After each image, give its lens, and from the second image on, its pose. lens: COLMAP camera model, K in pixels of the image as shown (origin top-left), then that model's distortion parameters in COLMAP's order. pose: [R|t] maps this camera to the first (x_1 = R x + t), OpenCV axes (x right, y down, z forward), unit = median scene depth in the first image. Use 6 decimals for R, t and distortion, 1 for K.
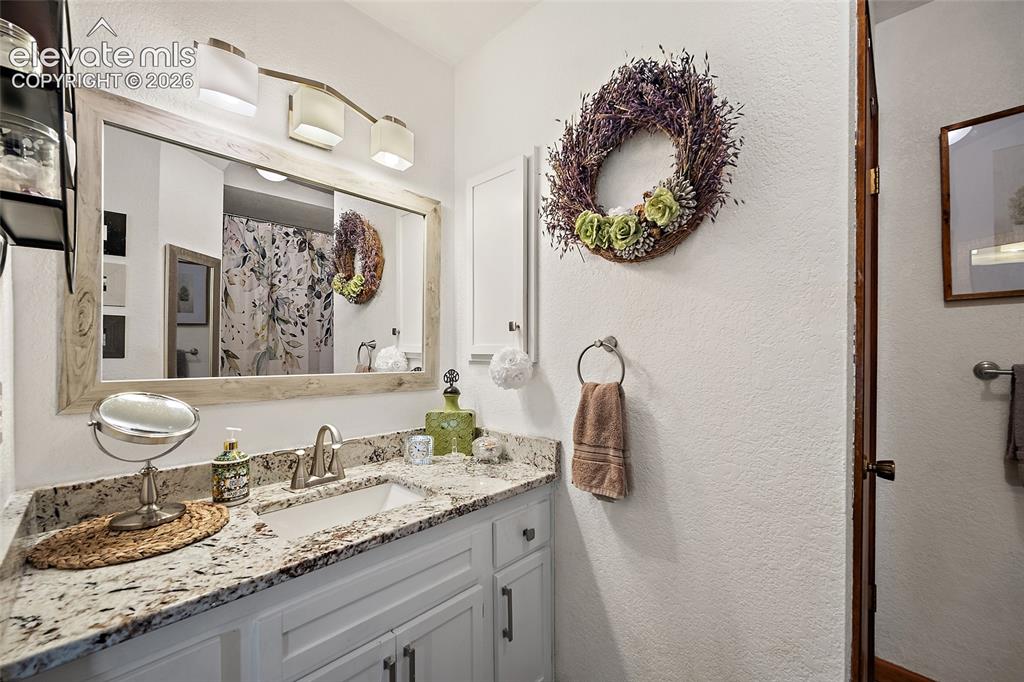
lens RADIAL K [[402.3, 0, 512.0], [0, 402.3, 341.0], [0, 0, 1]] dist [0.000705, 0.000049]
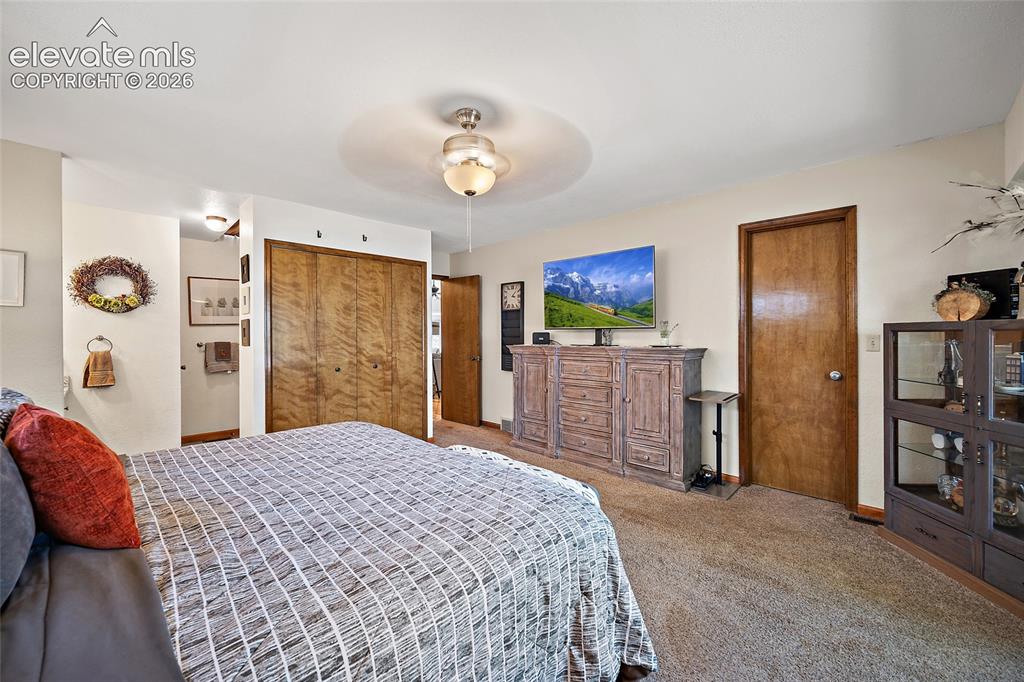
lens RADIAL K [[402.3, 0, 512.0], [0, 402.3, 341.0], [0, 0, 1]] dist [0.000705, 0.000049]
pose [[0.013678, -0.009101, 0.999865, -2.761681], [-0.000692, 0.999958, 0.009111, -0.002150], [-0.999906, -0.000817, 0.013671, -2.145188]]
